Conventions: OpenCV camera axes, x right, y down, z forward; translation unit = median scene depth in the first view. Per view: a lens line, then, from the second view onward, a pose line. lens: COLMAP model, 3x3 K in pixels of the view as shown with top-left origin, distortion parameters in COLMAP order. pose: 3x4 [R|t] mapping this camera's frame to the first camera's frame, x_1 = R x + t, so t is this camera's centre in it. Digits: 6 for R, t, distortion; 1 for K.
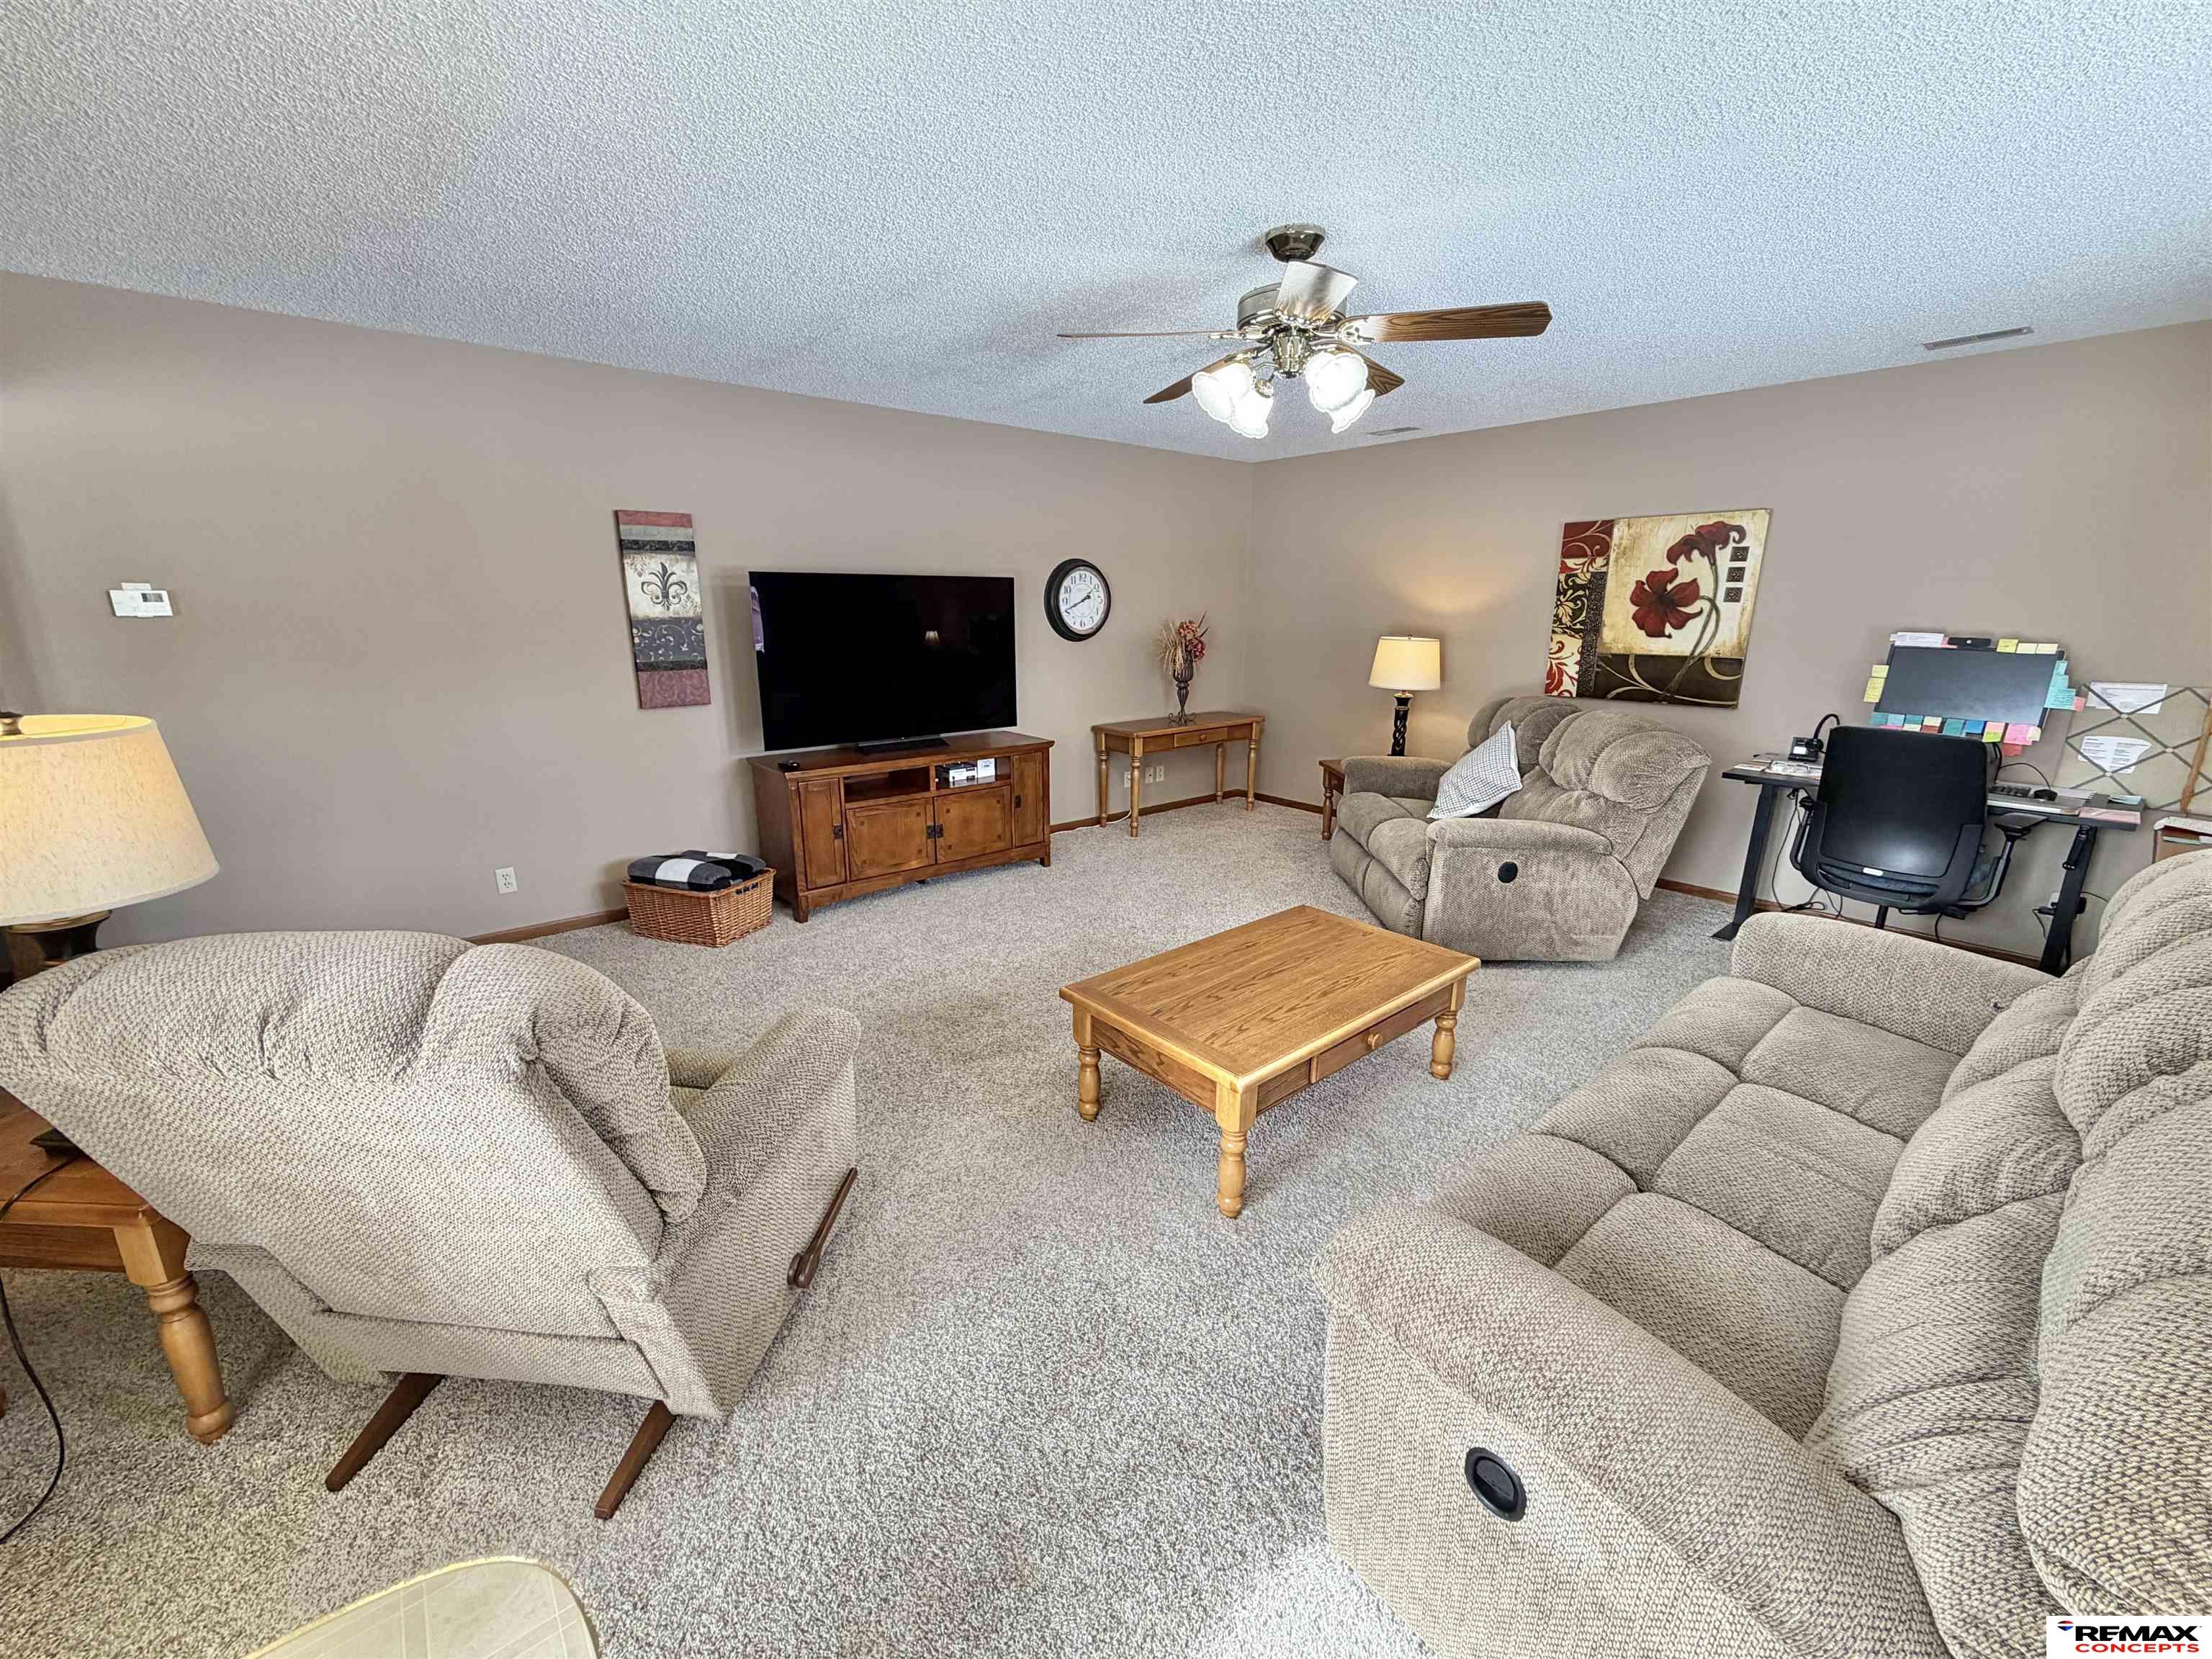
lens RADIAL K [[879.4, 0, 1104.8], [0, 879.4, 828.5], [0, 0, 1]] dist [0.001159, -0.000004]
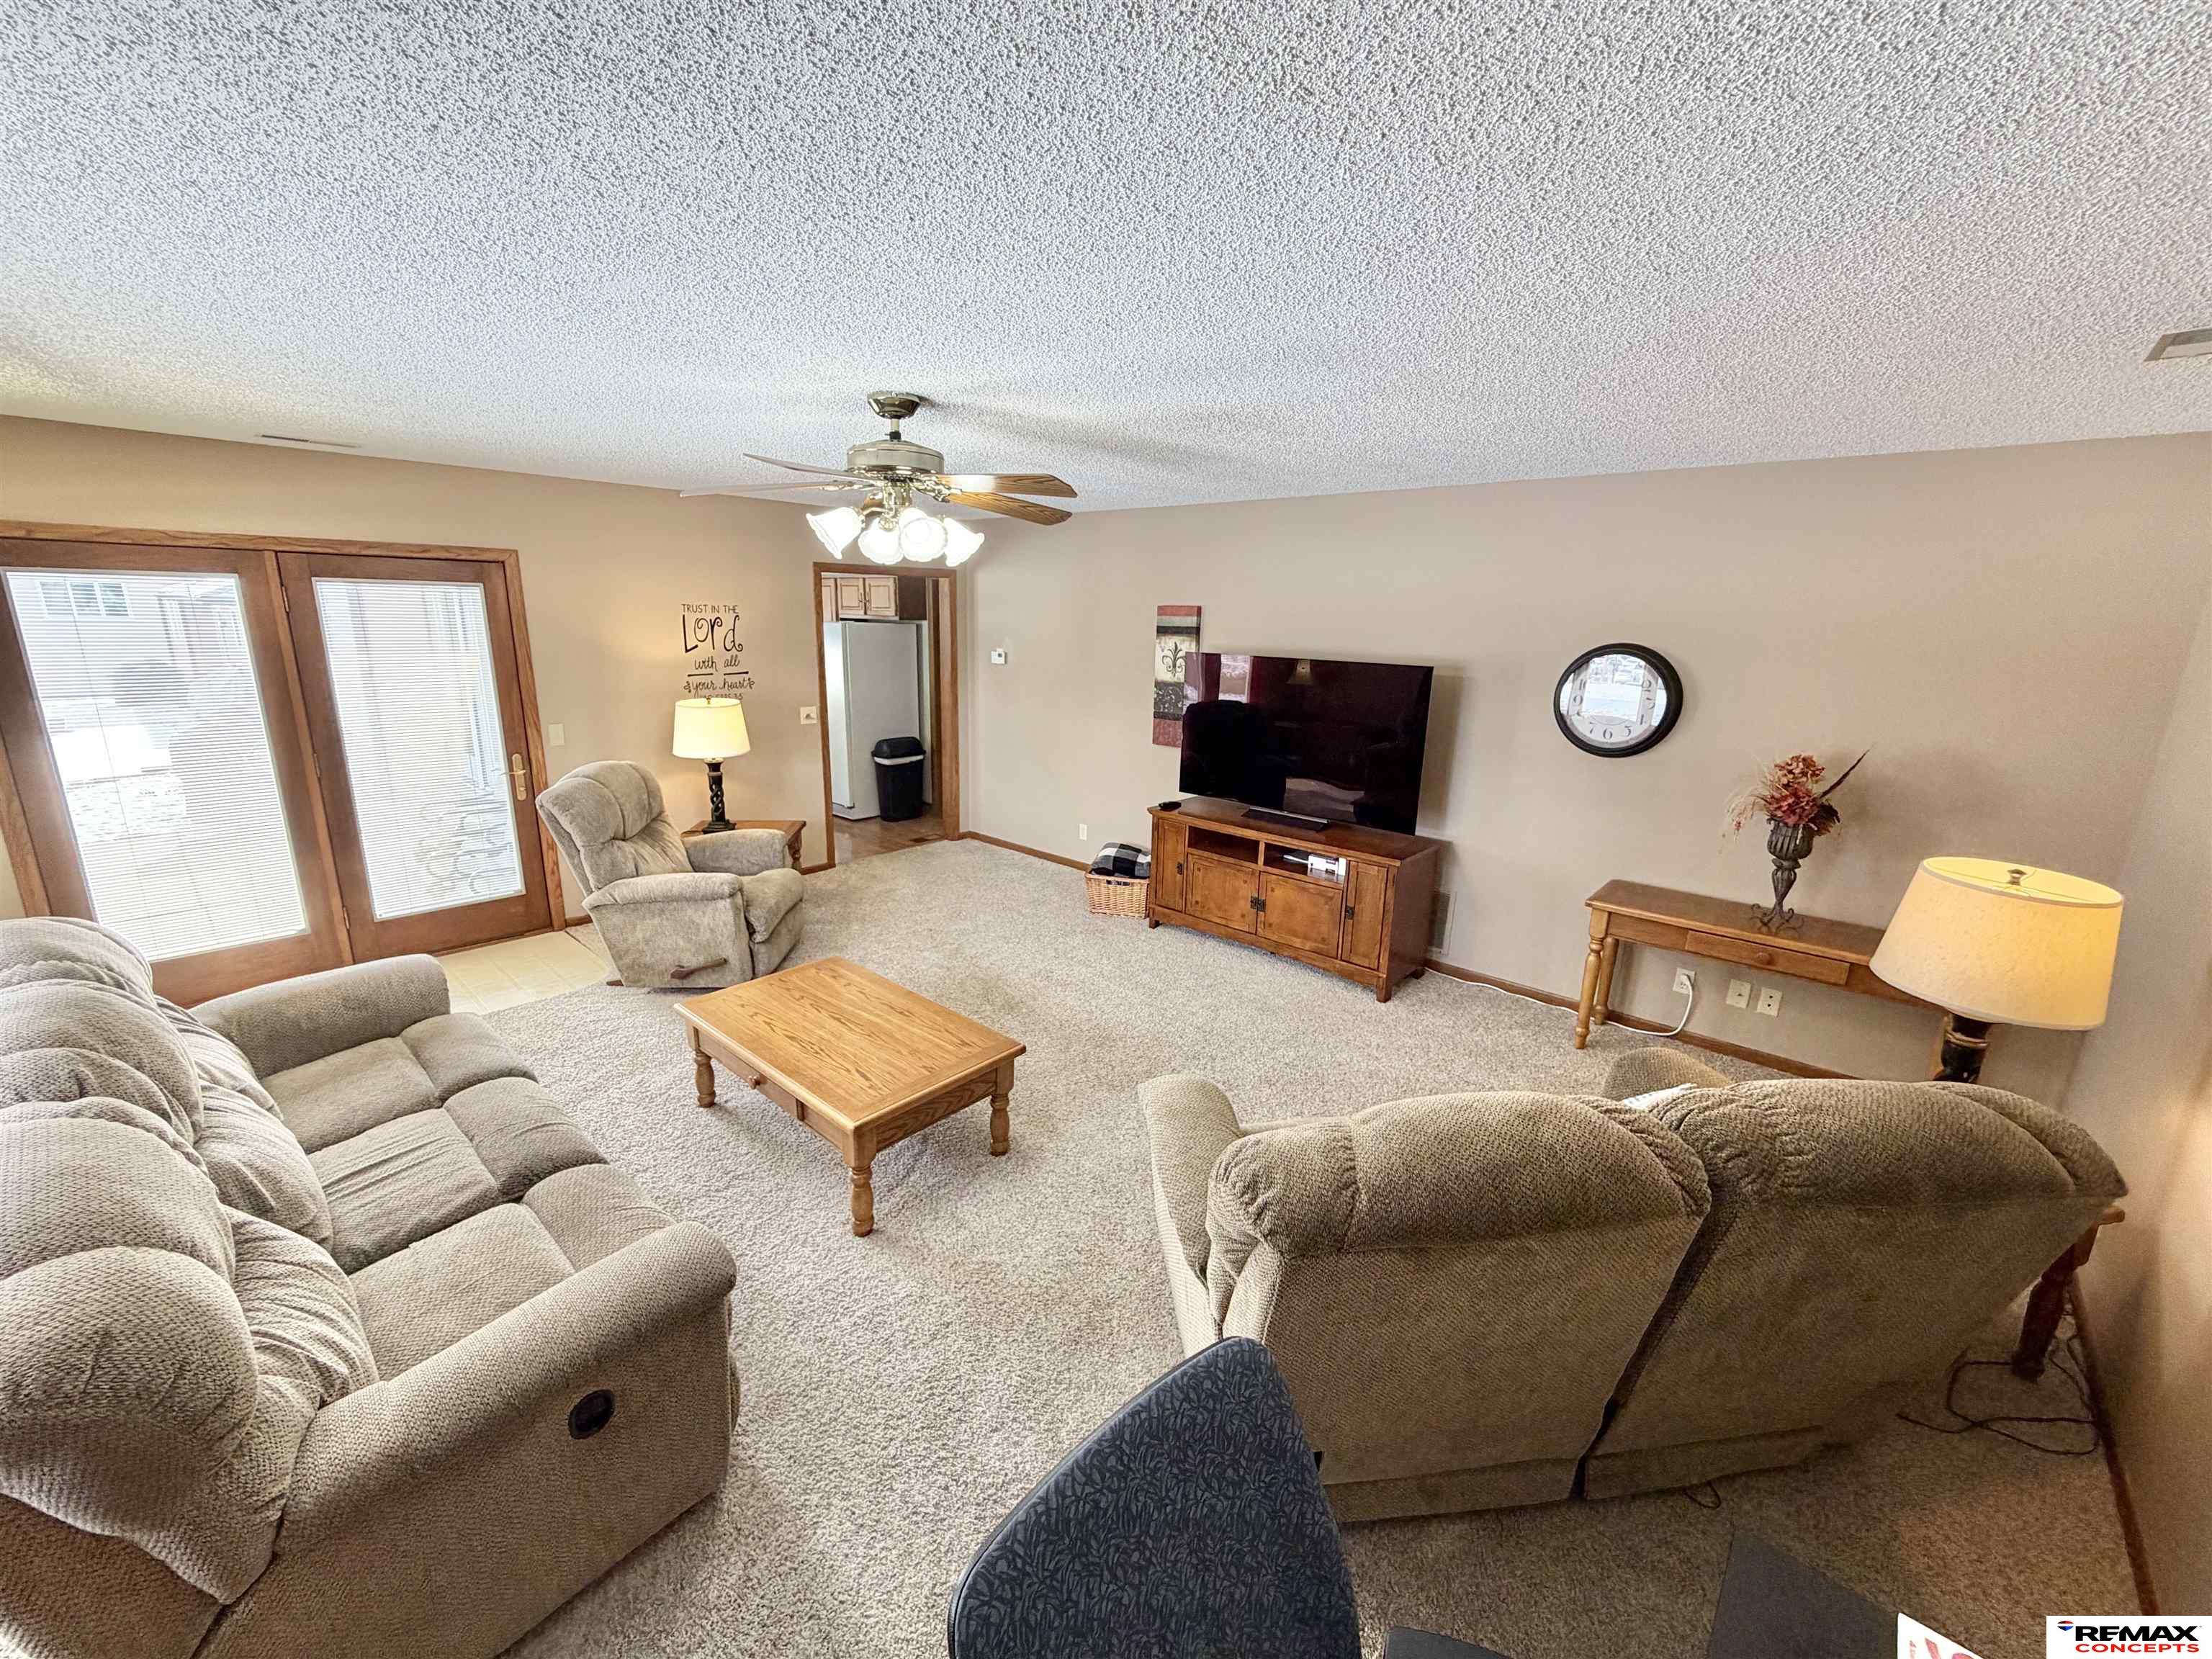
lens RADIAL K [[879.4, 0, 1100.8], [0, 879.4, 832.8], [0, 0, 1]] dist [0.001159, -0.000004]
pose [[0.141915, 0.240297, -0.960269, 0.790260], [-0.272825, 0.942010, 0.195408, -0.237848], [0.951539, 0.234254, 0.199245, 0.631608]]
